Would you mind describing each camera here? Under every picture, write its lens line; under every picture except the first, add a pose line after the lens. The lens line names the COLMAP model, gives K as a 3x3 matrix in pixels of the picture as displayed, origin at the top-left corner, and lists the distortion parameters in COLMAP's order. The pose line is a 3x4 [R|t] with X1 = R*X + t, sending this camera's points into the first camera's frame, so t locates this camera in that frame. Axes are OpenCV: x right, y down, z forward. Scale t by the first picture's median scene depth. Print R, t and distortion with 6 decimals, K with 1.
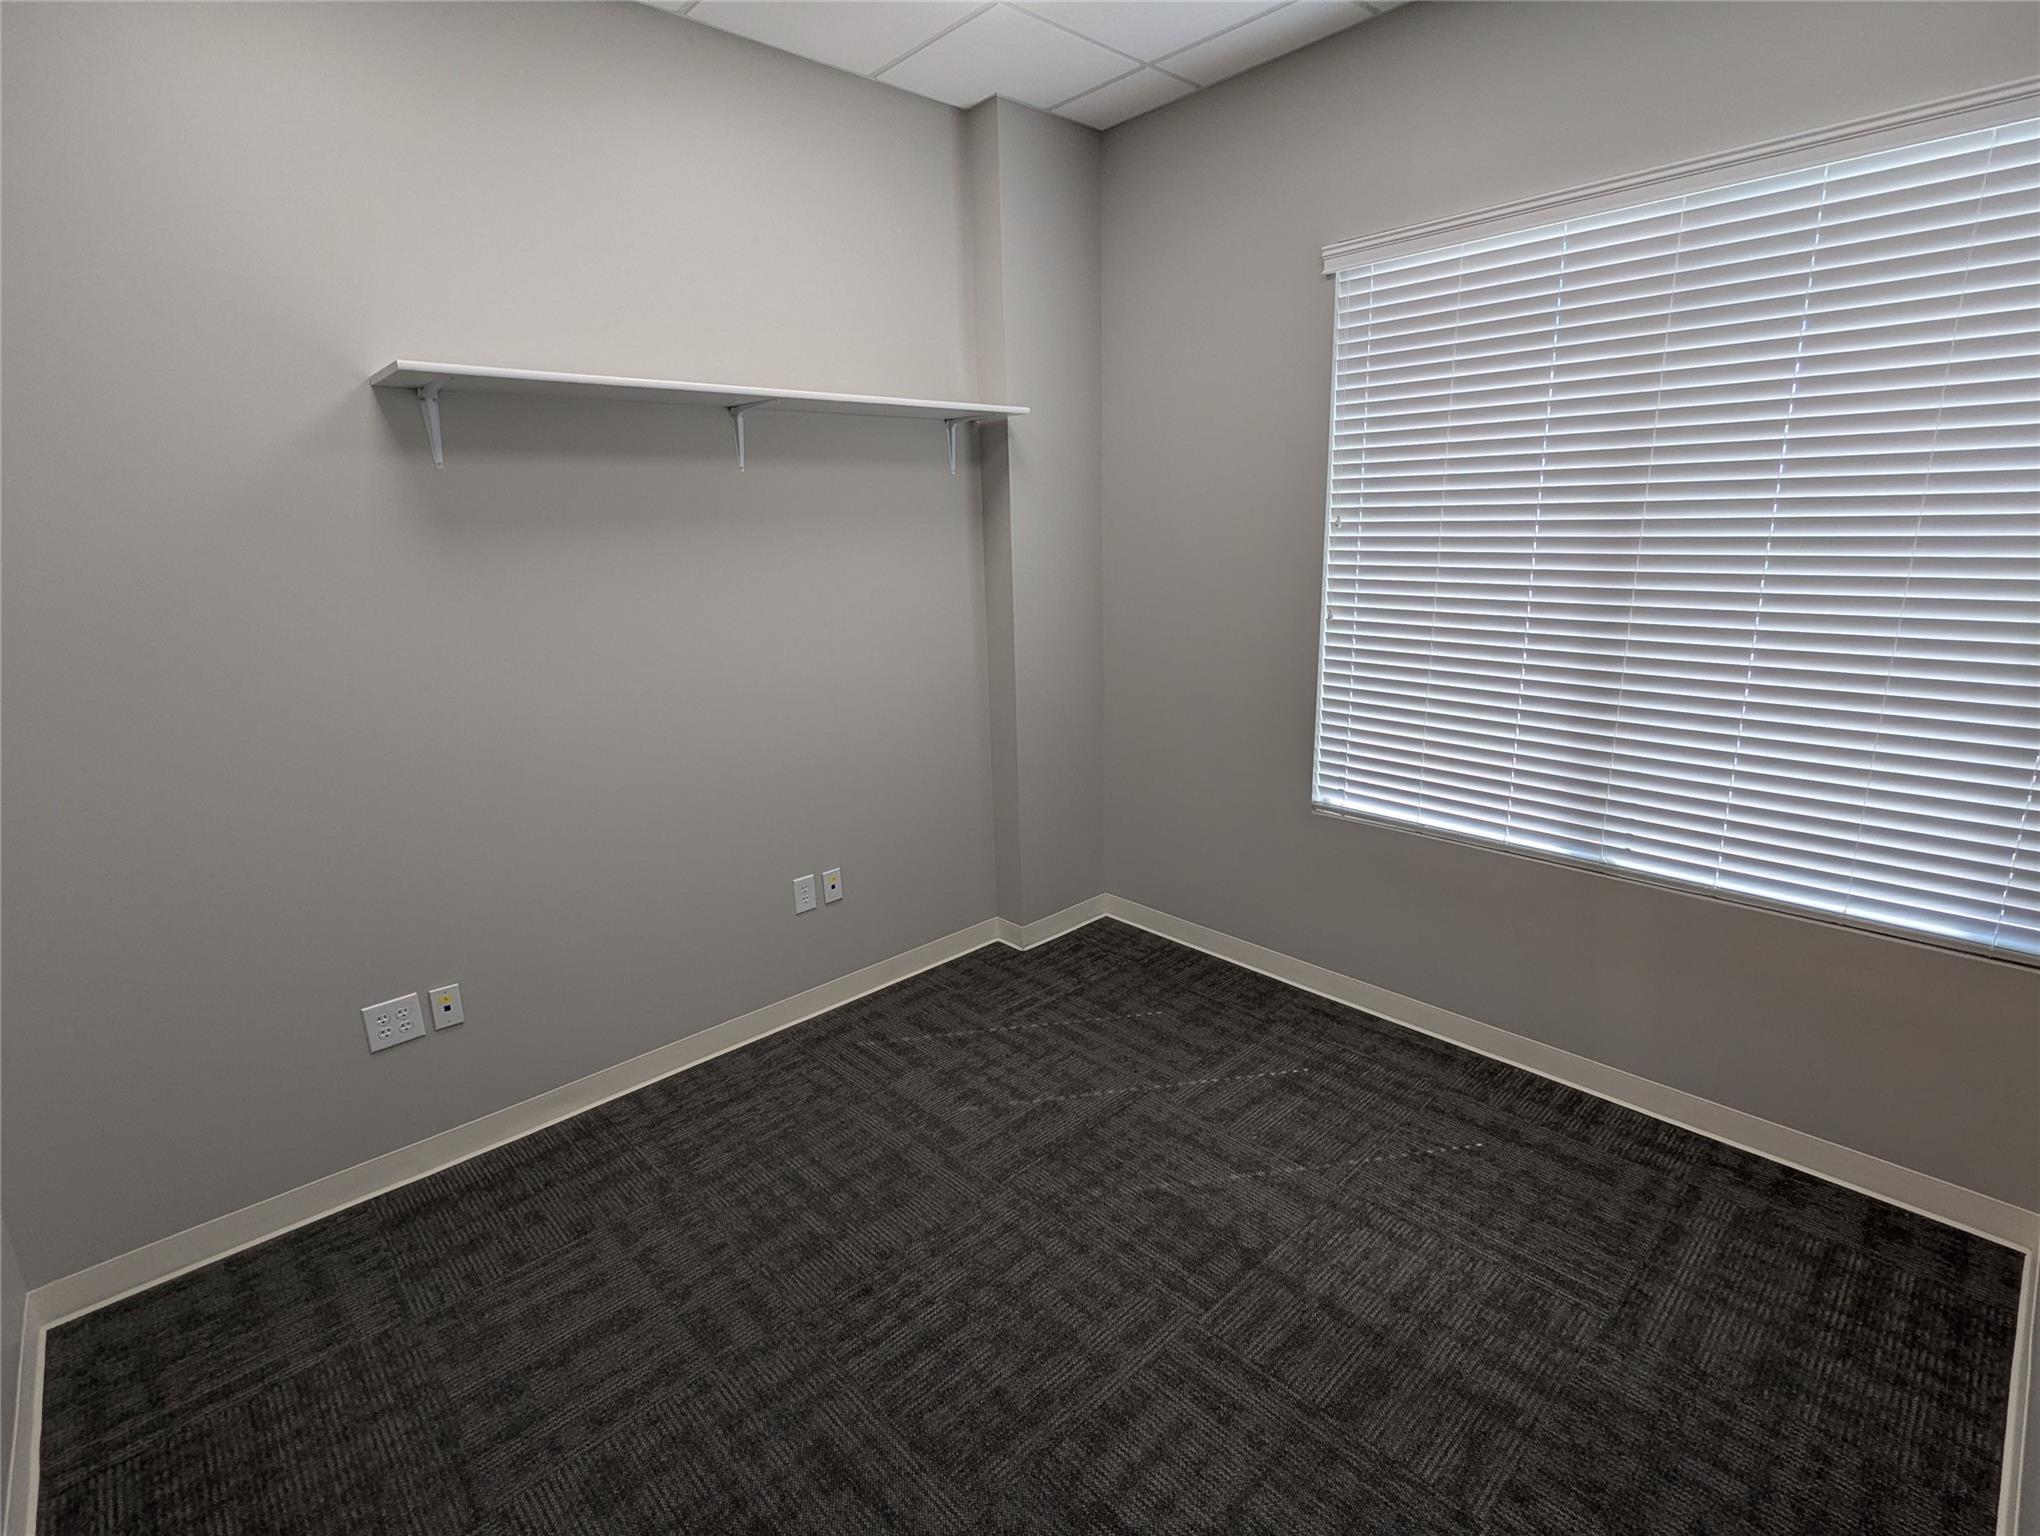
lens RADIAL K [[979.1, 0, 1045.8], [0, 979.1, 768.0], [0, 0, 1]] dist [-0.007637, 0.003851]
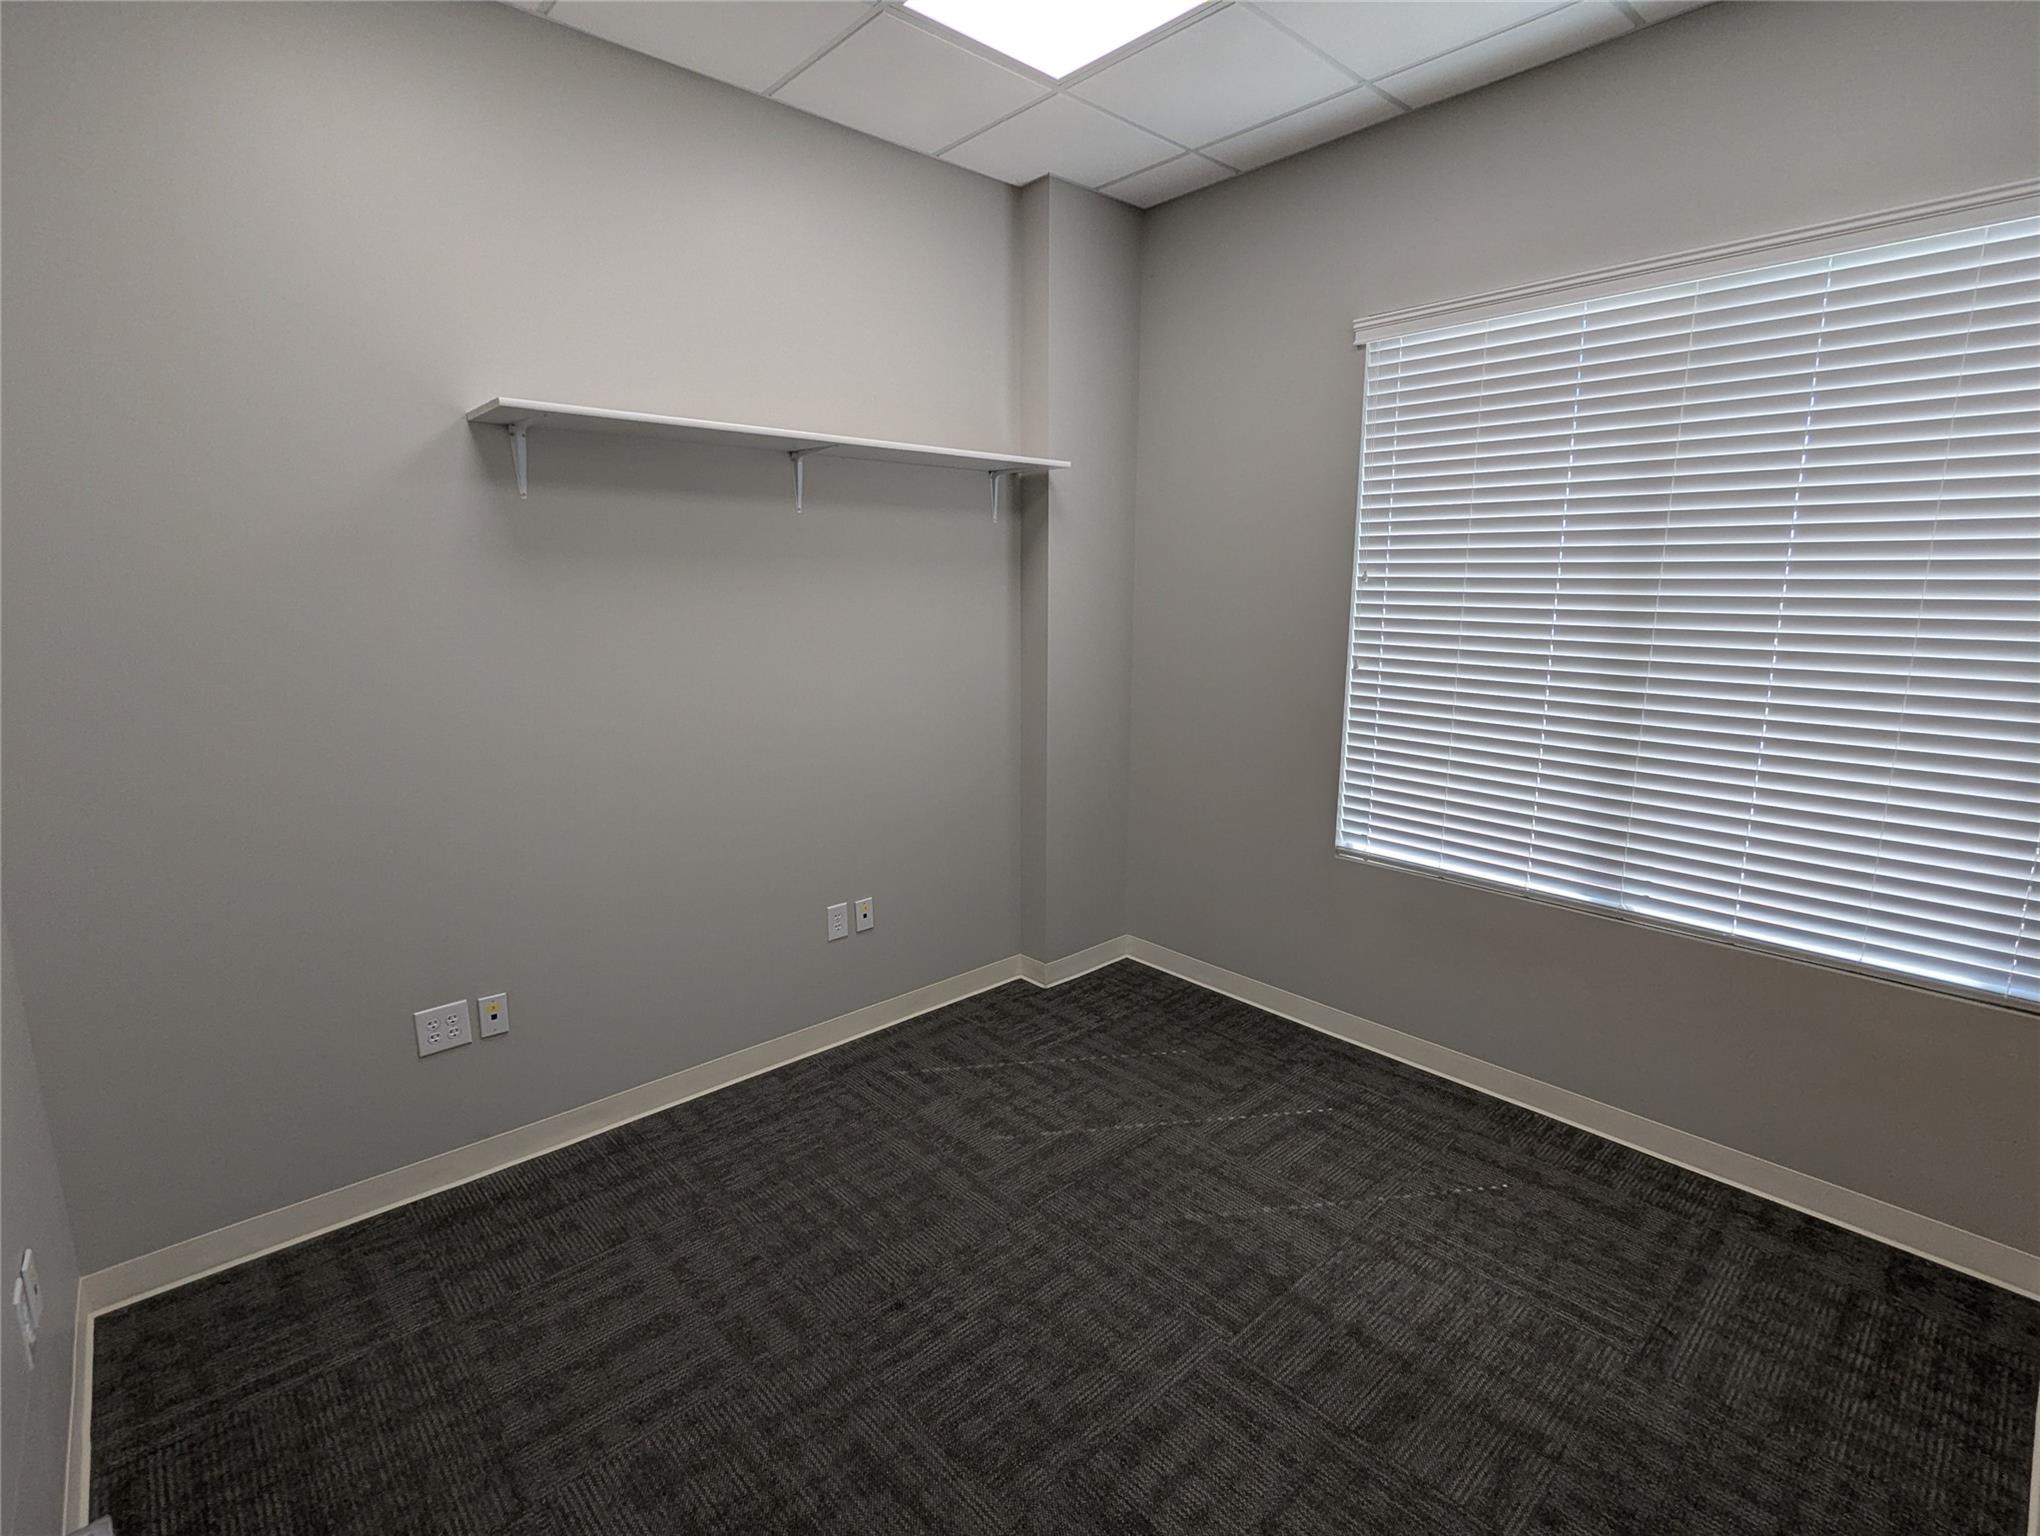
lens RADIAL K [[979.1, 0, 1046.5], [0, 979.1, 767.7], [0, 0, 1]] dist [-0.007637, 0.003851]
pose [[0.999548, 0.029439, -0.006052, -0.035524], [-0.029746, 0.997813, -0.059024, 0.029241], [0.004301, 0.059177, 0.998238, -0.038907]]
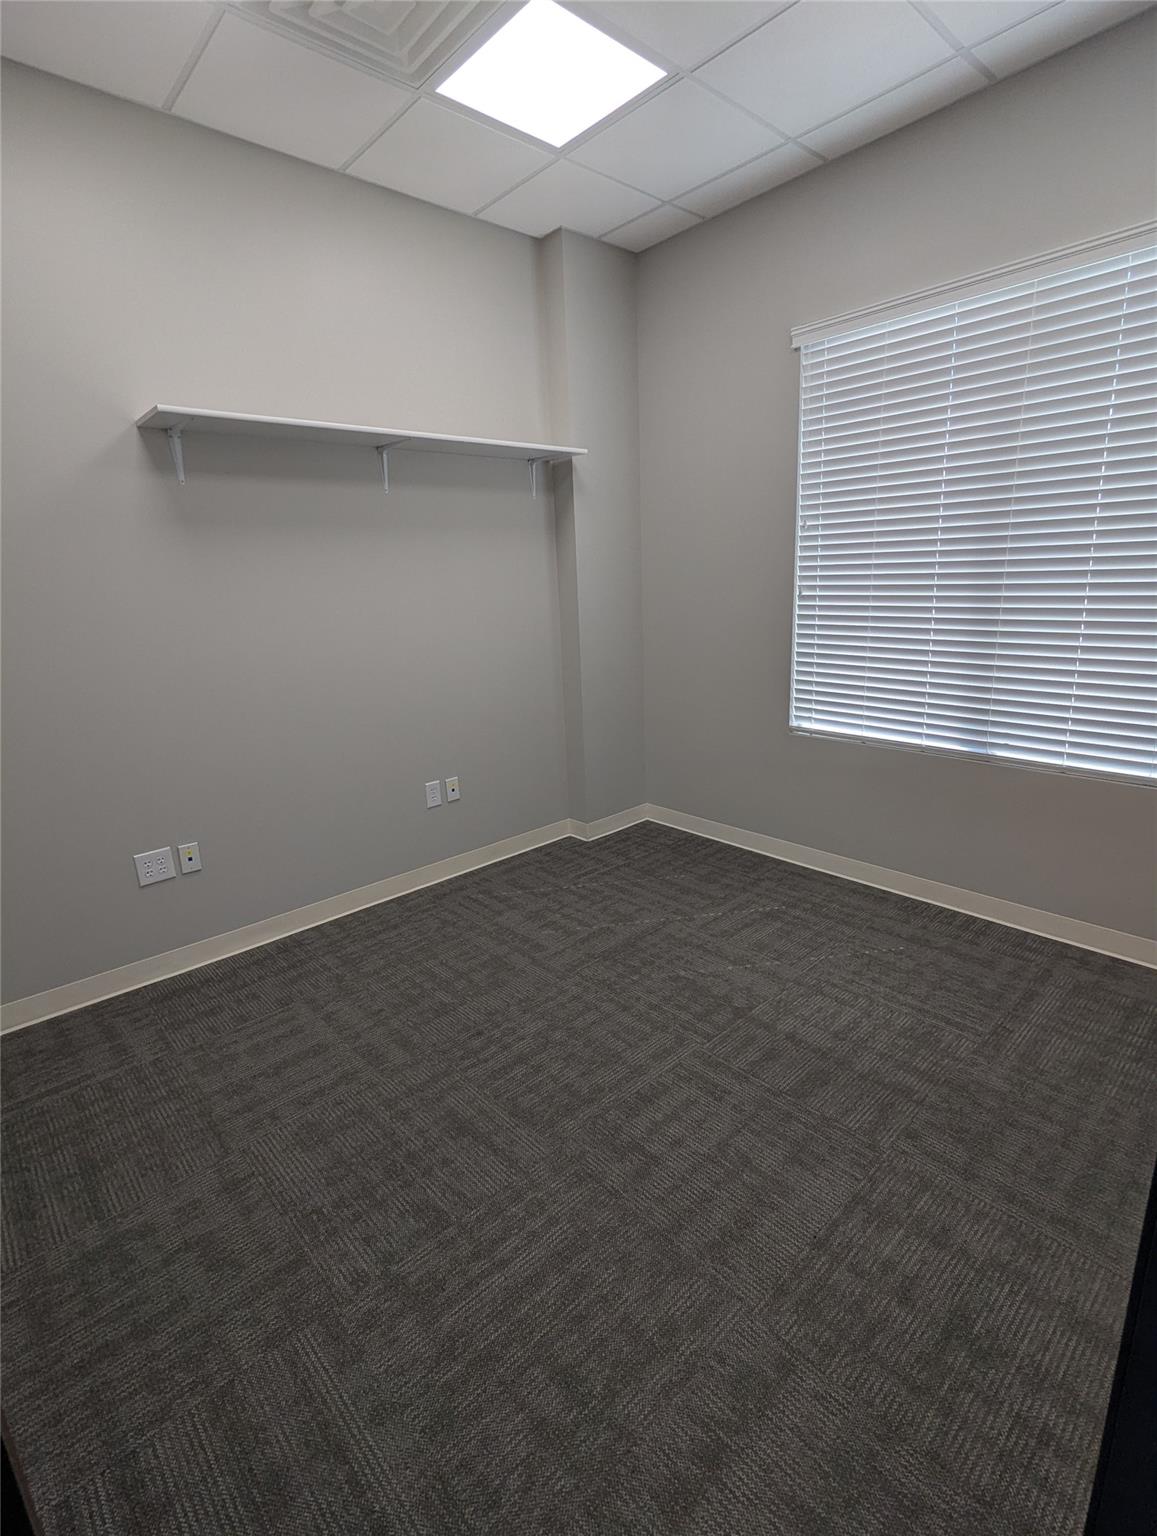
lens RADIAL K [[737.2, 0, 600.5], [0, 737.2, 764.2], [0, 0, 1]] dist [-0.007637, 0.003851]
pose [[0.999871, -0.009584, -0.012857, 0.016032], [0.009696, 0.999915, 0.008672, 0.104518], [0.012773, -0.008795, 0.999880, -0.093944]]
